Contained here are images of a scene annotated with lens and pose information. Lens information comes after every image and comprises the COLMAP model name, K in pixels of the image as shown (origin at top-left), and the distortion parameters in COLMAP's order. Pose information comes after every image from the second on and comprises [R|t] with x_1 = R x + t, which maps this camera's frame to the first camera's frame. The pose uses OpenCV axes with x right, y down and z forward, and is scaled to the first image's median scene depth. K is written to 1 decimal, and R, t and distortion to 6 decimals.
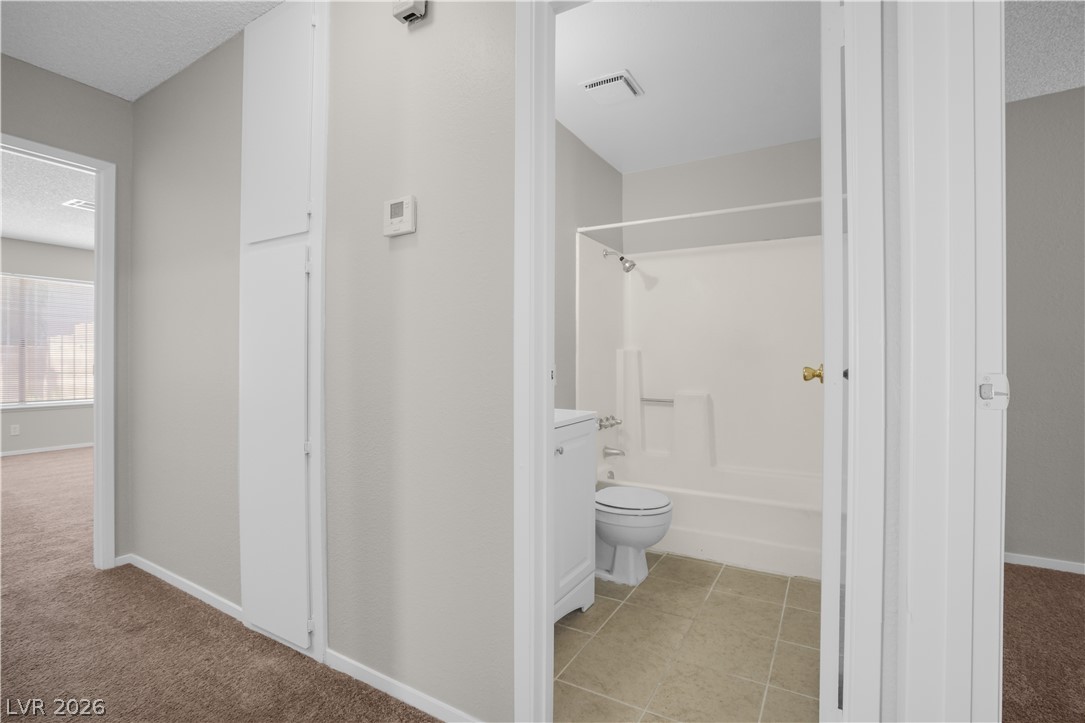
lens RADIAL K [[510.3, 0, 542.0], [0, 510.3, 365.1], [0, 0, 1]] dist [-0.048085, 0.017096]
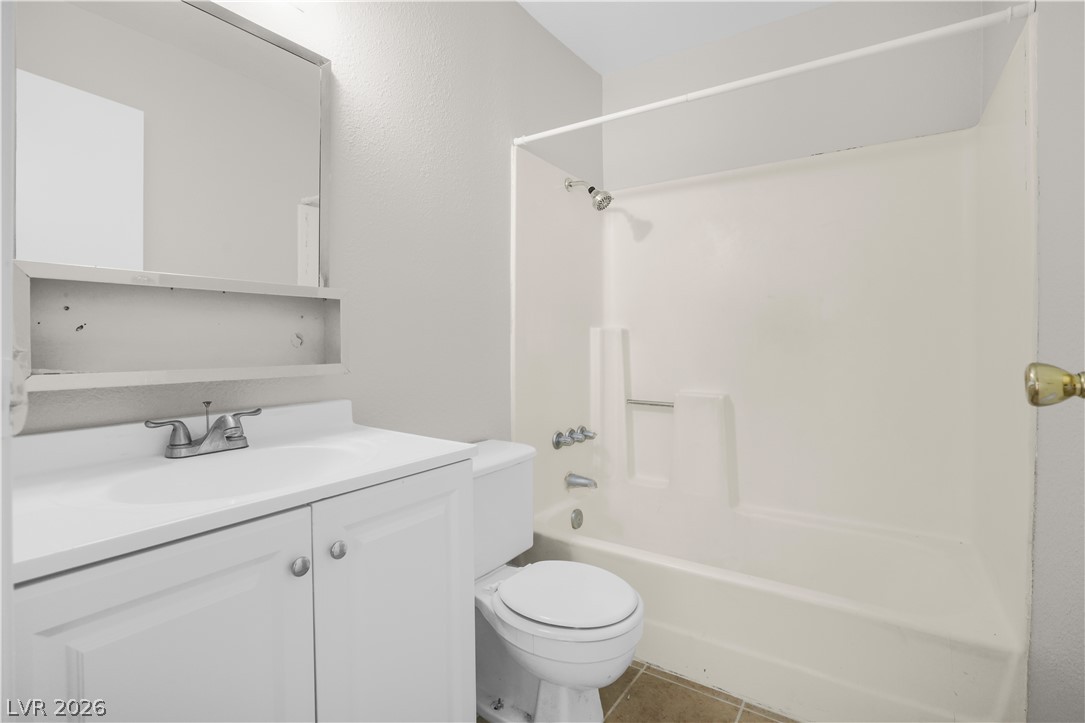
lens RADIAL K [[510.3, 0, 543.2], [0, 510.3, 353.9], [0, 0, 1]] dist [-0.048085, 0.017096]
pose [[0.997344, -0.005581, -0.072616, 0.139366], [0.005936, 0.999971, 0.004680, 0.000722], [0.072588, -0.005098, 0.997349, 0.331307]]
